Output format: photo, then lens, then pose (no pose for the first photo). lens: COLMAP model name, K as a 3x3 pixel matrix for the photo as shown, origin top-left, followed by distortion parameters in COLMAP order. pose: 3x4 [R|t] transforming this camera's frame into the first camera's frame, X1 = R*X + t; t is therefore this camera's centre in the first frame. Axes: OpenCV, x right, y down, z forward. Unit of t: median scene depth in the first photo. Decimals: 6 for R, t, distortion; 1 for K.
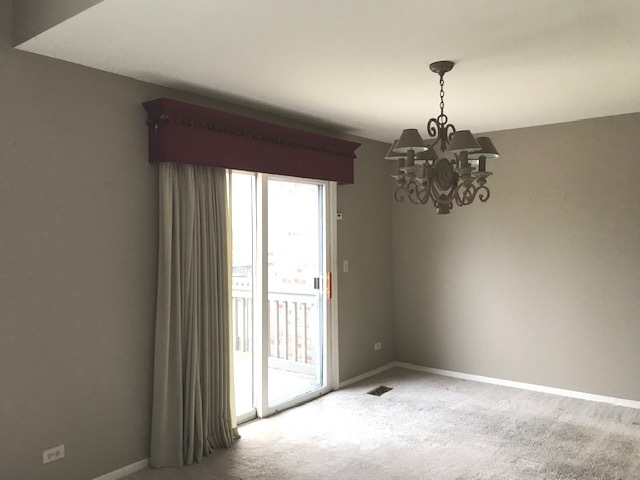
lens RADIAL K [[528.8, 0, 322.2], [0, 528.8, 240.3], [0, 0, 1]] dist [0.052445, -0.002632]
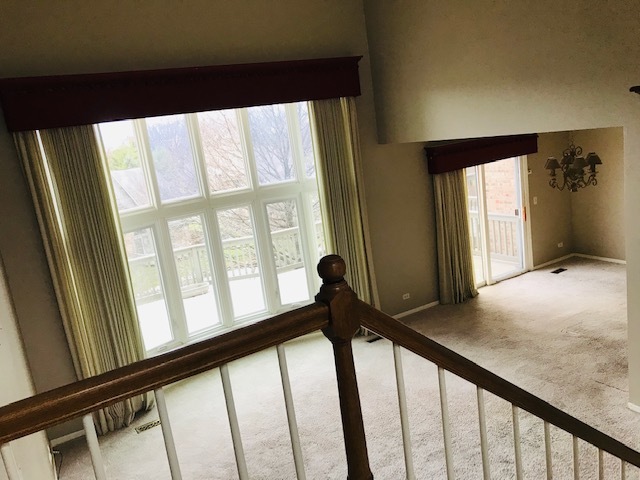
lens RADIAL K [[528.8, 0, 322.0], [0, 528.8, 237.8], [0, 0, 1]] dist [0.052445, -0.002632]
pose [[0.920287, -0.037623, -0.389432, 0.080585], [0.122062, 0.973294, 0.194420, -0.261149], [0.371717, -0.226457, 0.900302, -0.852264]]
